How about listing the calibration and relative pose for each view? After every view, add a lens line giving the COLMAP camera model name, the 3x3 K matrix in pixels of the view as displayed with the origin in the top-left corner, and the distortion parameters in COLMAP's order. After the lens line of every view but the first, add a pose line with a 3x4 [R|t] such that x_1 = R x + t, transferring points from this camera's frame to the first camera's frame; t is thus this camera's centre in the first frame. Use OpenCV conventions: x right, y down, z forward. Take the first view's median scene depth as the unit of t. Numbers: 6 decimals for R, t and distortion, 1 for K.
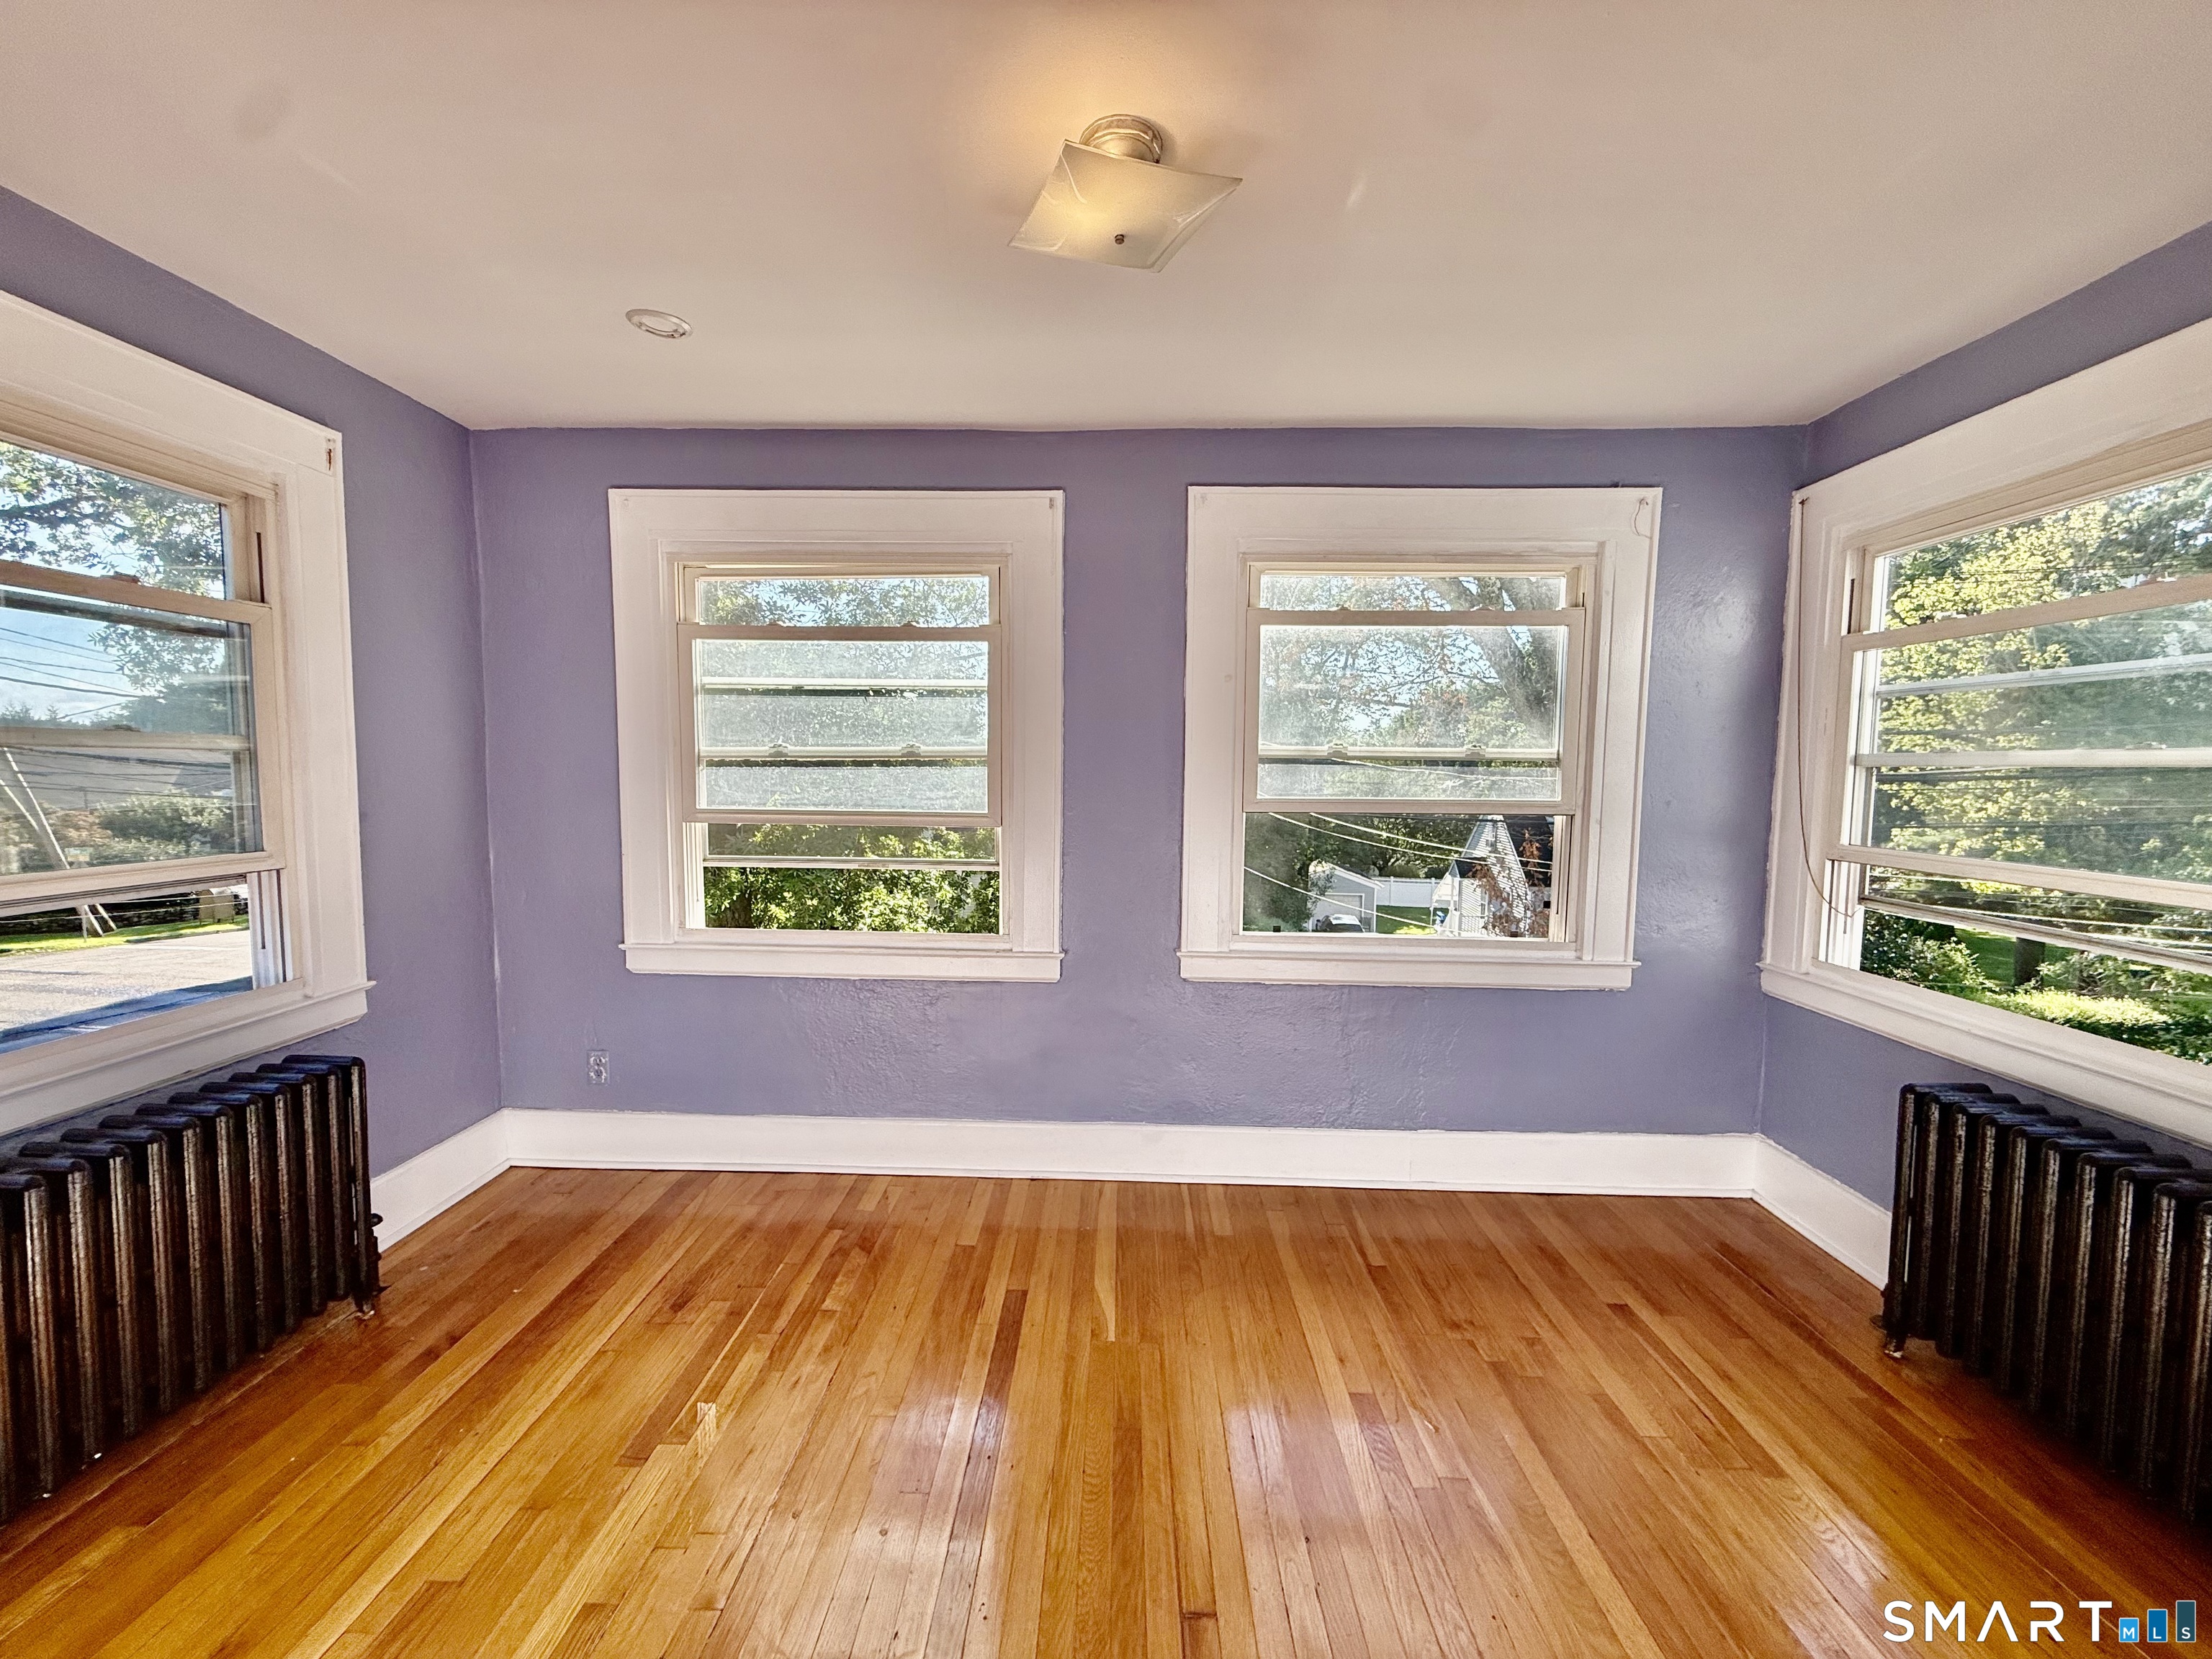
lens RADIAL K [[887.6, 0, 1103.2], [0, 887.6, 829.6], [0, 0, 1]] dist [-0.000310, -0.000006]
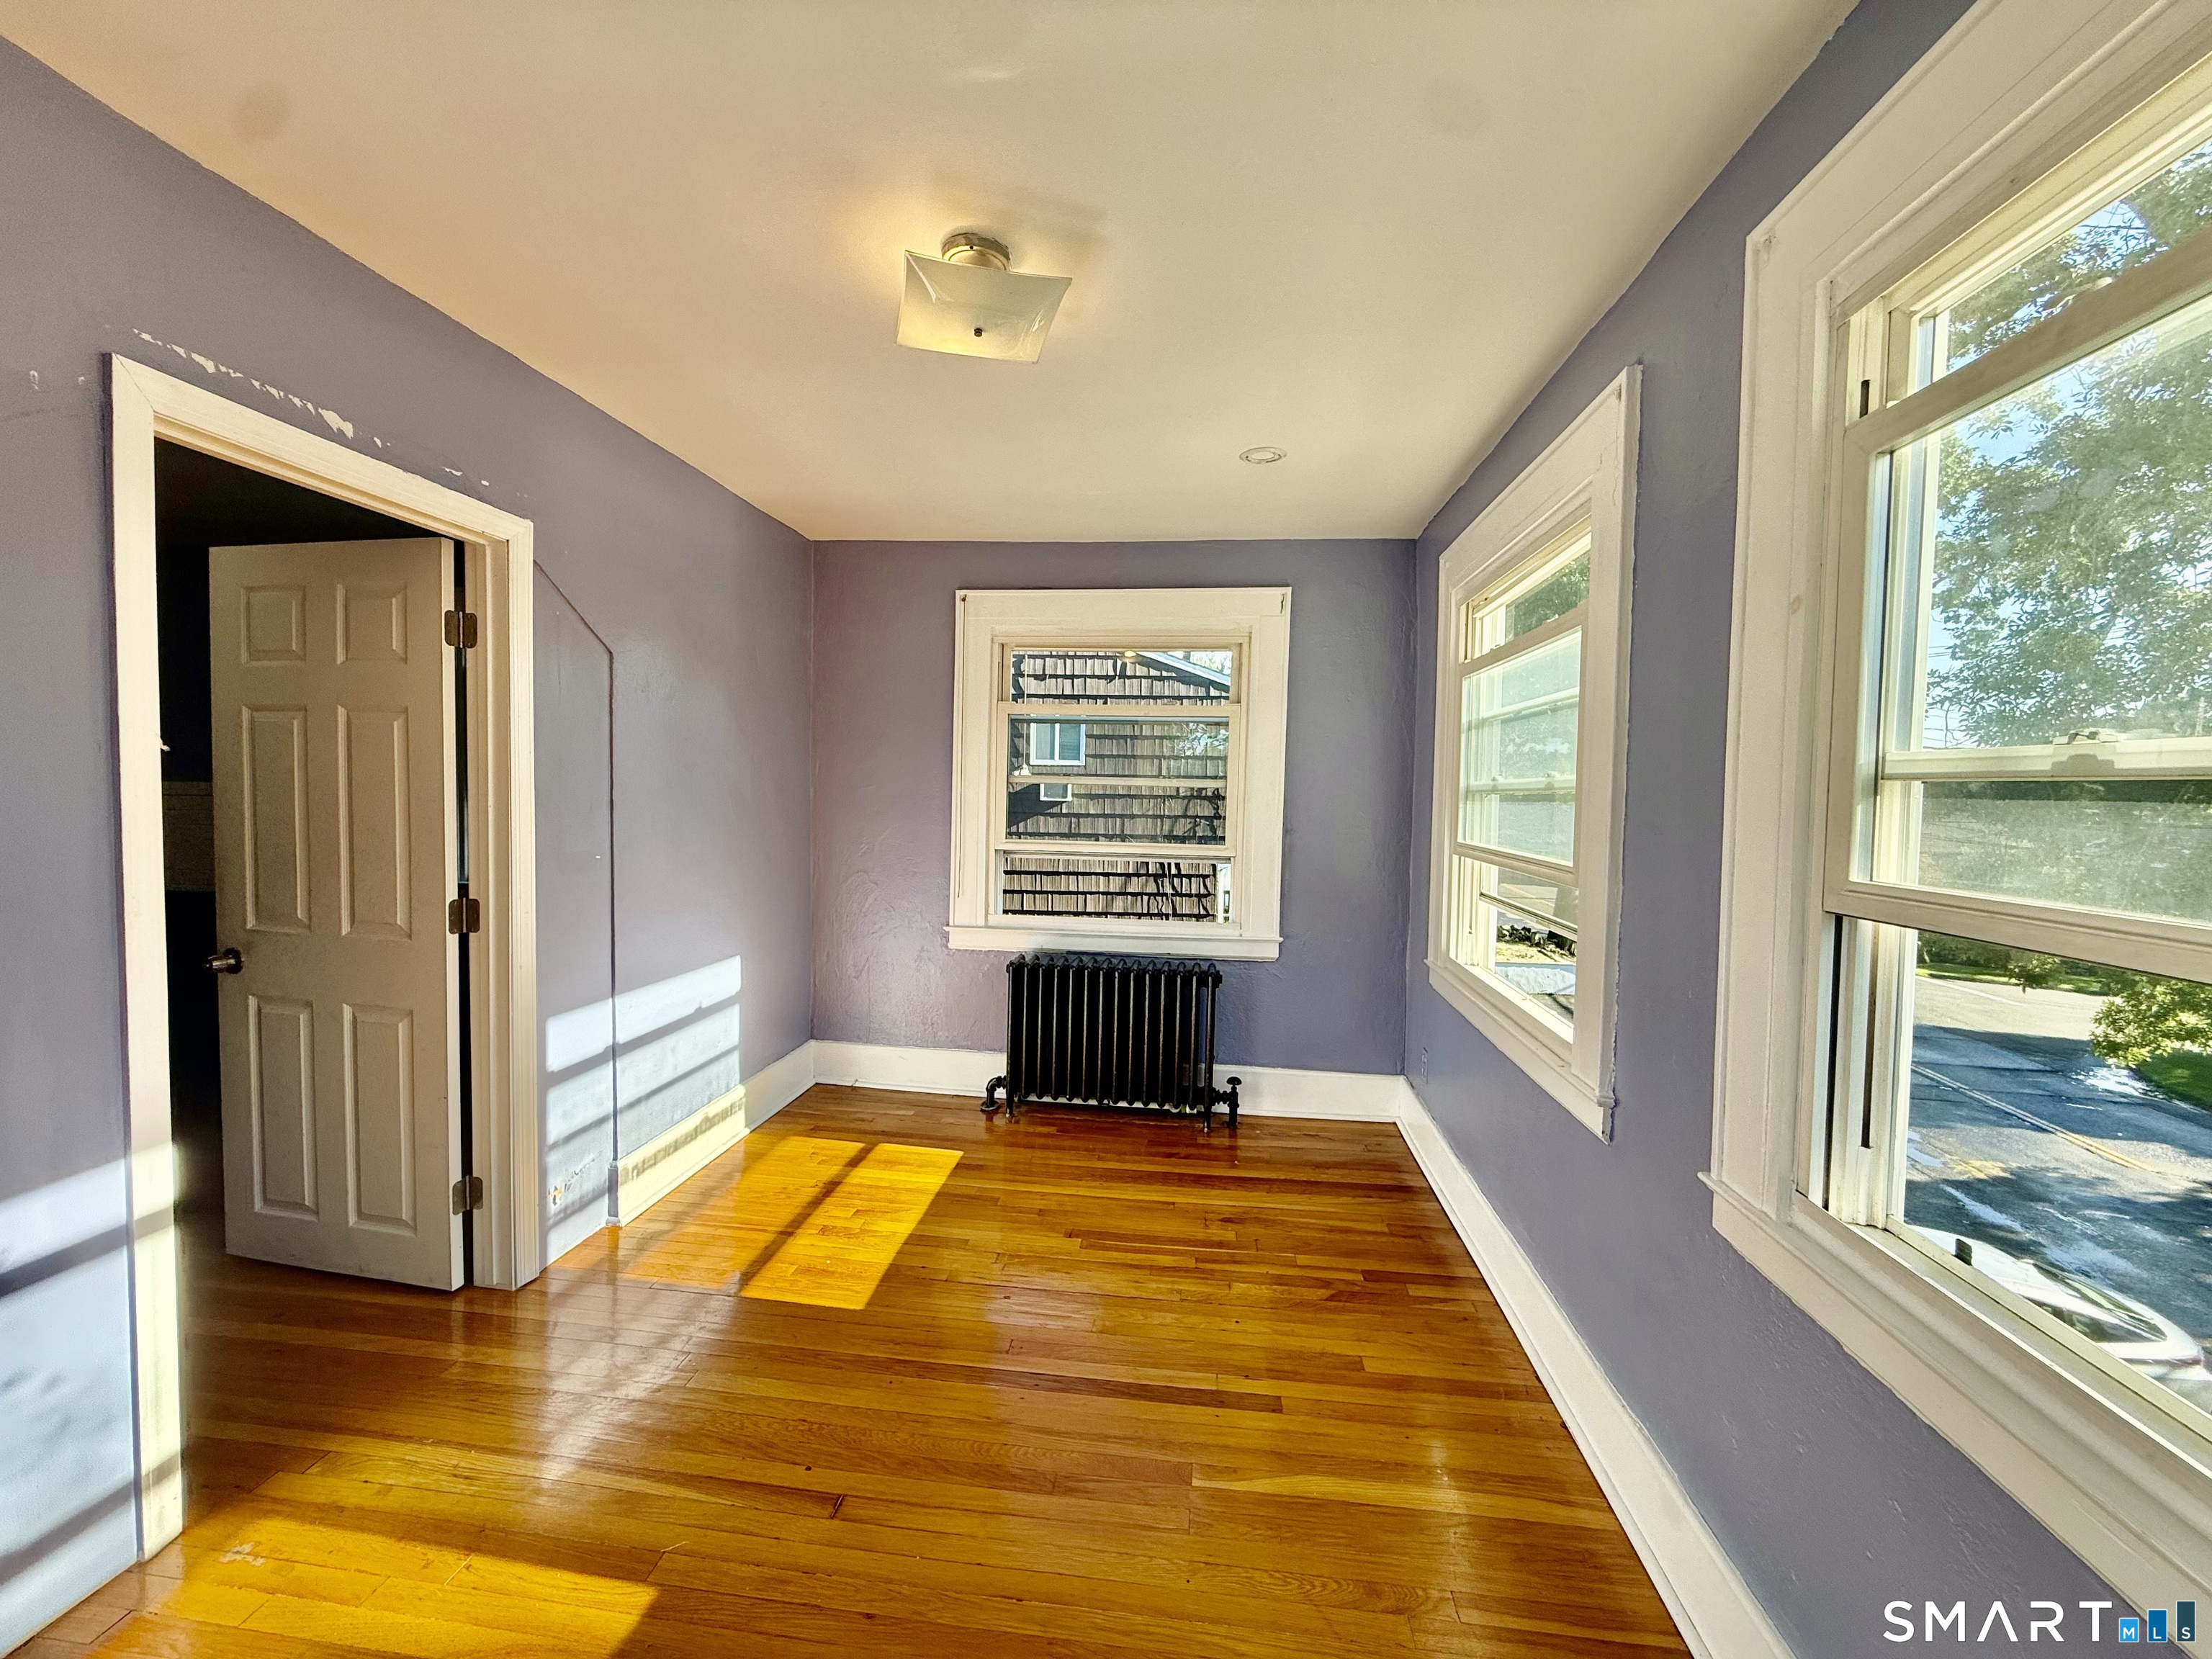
lens RADIAL K [[887.6, 0, 1103.2], [0, 887.6, 829.6], [0, 0, 1]] dist [-0.000310, -0.000006]
pose [[-0.097144, 0.032658, -0.994734, 0.774128], [-0.095251, 0.994569, 0.041954, -0.053701], [0.990702, 0.098825, -0.093506, 0.876929]]
